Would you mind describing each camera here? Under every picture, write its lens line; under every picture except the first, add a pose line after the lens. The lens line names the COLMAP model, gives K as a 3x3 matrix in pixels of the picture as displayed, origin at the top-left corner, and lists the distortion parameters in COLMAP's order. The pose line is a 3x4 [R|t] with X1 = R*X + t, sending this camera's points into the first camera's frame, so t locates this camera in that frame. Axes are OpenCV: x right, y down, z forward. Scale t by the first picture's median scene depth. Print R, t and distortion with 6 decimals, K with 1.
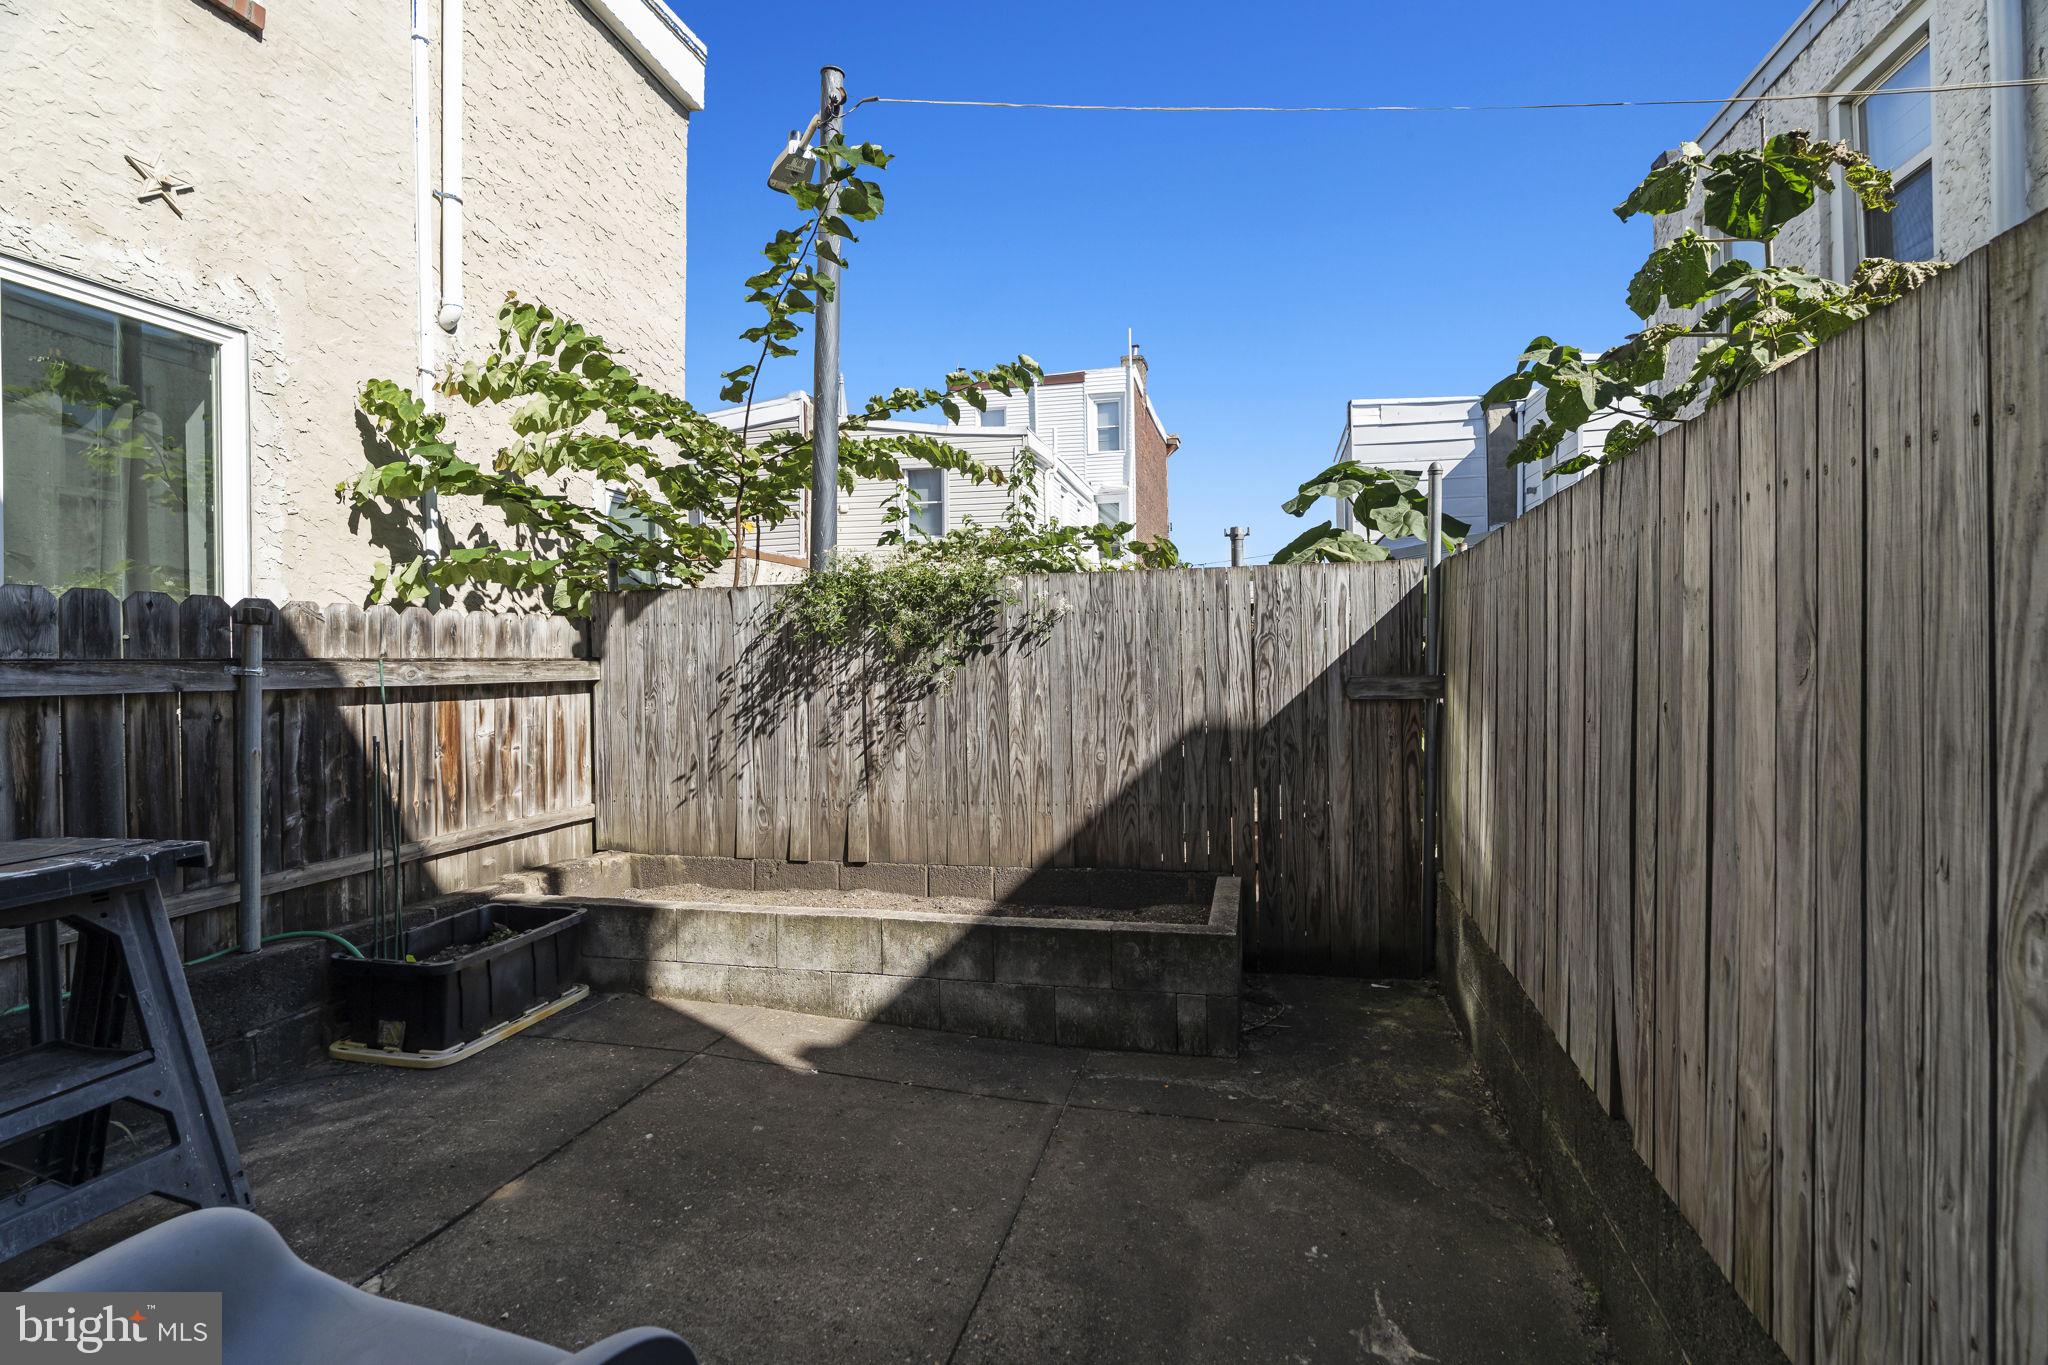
lens RADIAL K [[967.8, 0, 1029.8], [0, 967.8, 667.0], [0, 0, 1]] dist [-0.014859, 0.000366]
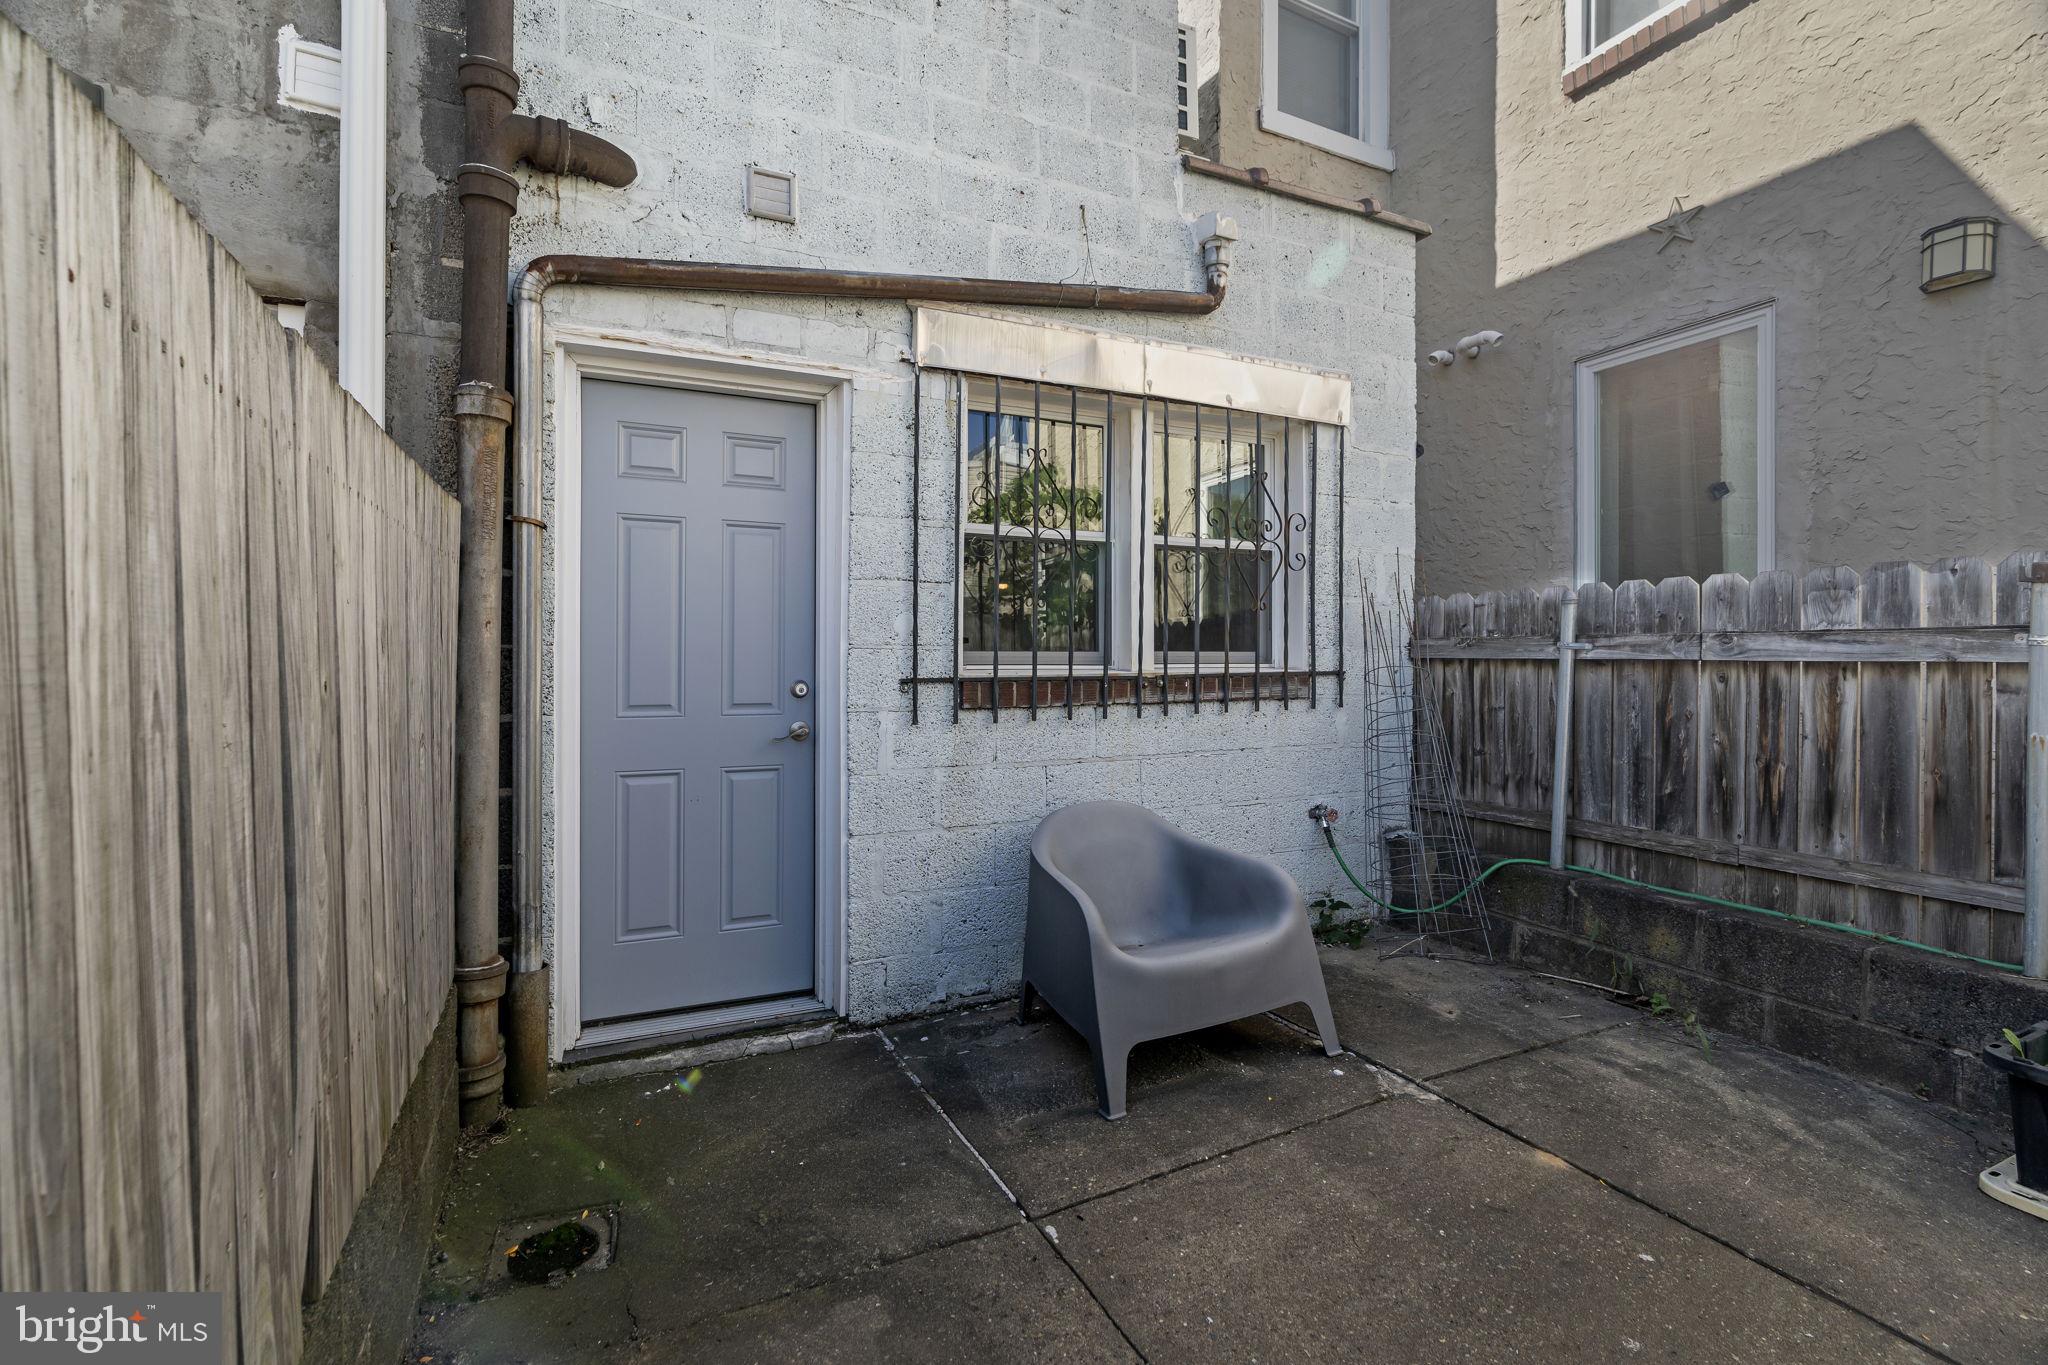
lens RADIAL K [[967.8, 0, 1029.8], [0, 967.8, 667.0], [0, 0, 1]] dist [-0.014859, 0.000366]
pose [[-0.784312, 0.017144, -0.620129, 0.432101], [0.003382, 0.999721, 0.023360, 0.006266], [0.620357, 0.016225, -0.784152, 1.260744]]
